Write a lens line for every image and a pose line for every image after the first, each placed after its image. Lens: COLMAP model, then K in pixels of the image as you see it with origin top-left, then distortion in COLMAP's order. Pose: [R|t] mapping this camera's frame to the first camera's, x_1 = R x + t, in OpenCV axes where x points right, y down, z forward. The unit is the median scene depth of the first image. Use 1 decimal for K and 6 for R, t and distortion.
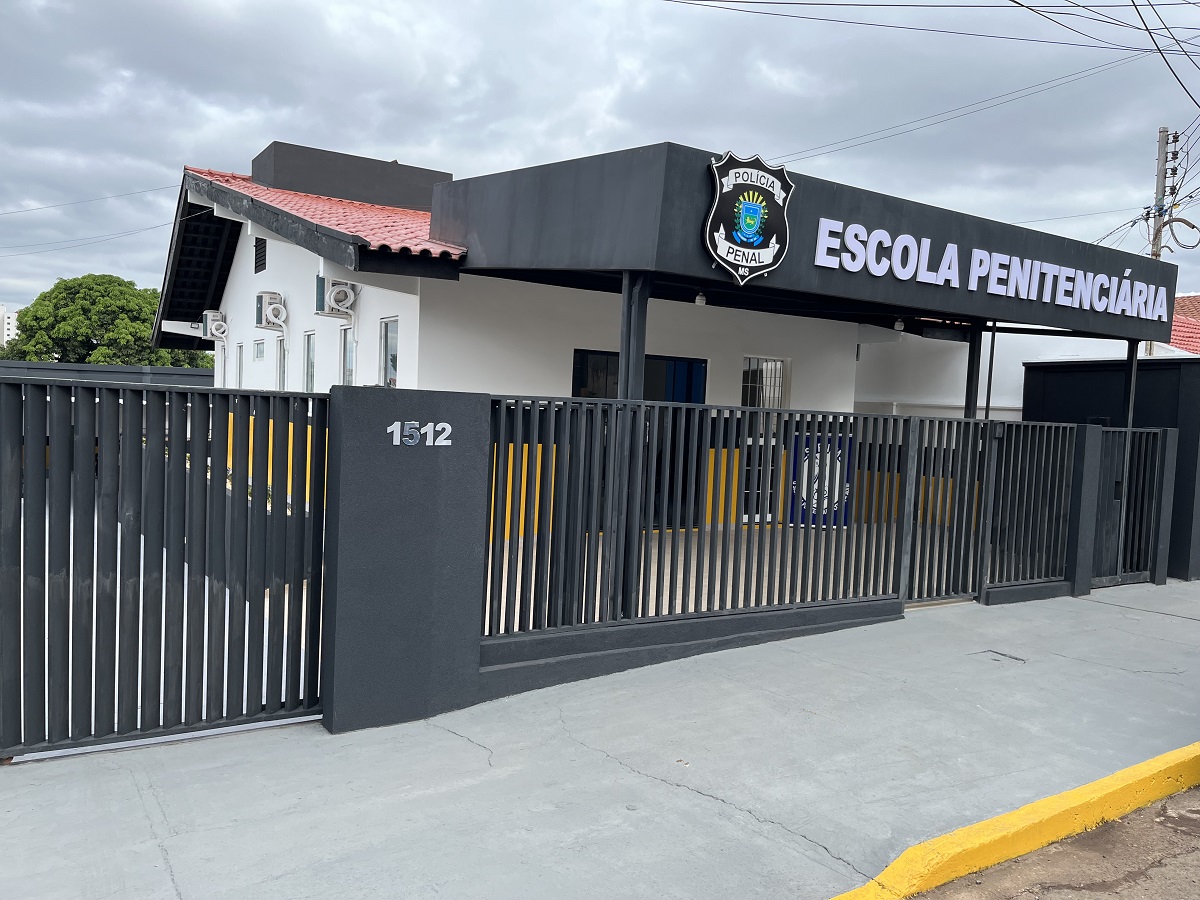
lens RADIAL K [[894.1, 0, 602.4], [0, 894.1, 454.4], [0, 0, 1]] dist [0.008515, 0.000667]
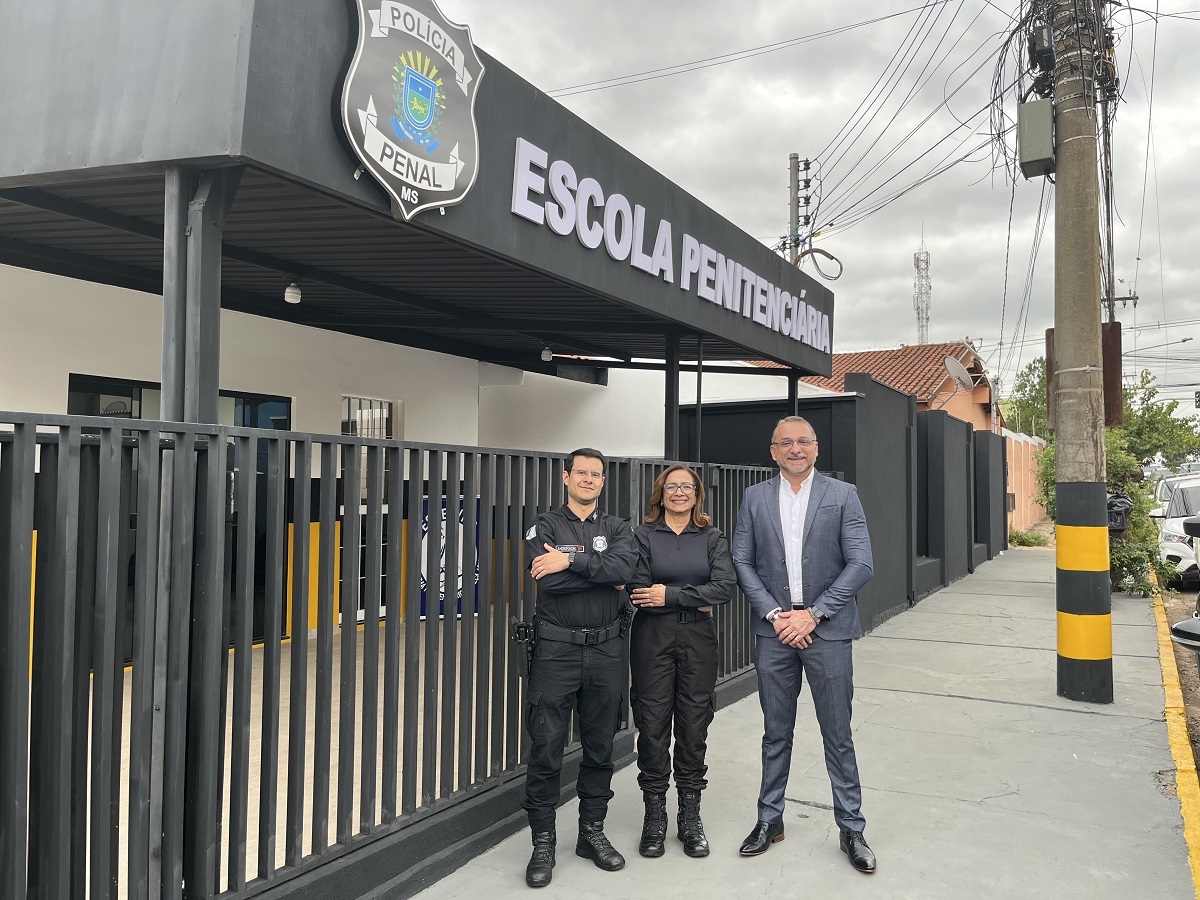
lens RADIAL K [[894.1, 0, 602.4], [0, 894.1, 454.4], [0, 0, 1]] dist [0.008515, 0.000667]
pose [[0.882840, -0.020816, 0.469213, 0.000670], [0.056870, 0.996405, -0.062799, -0.003930], [-0.466219, 0.082126, 0.880849, 0.425676]]
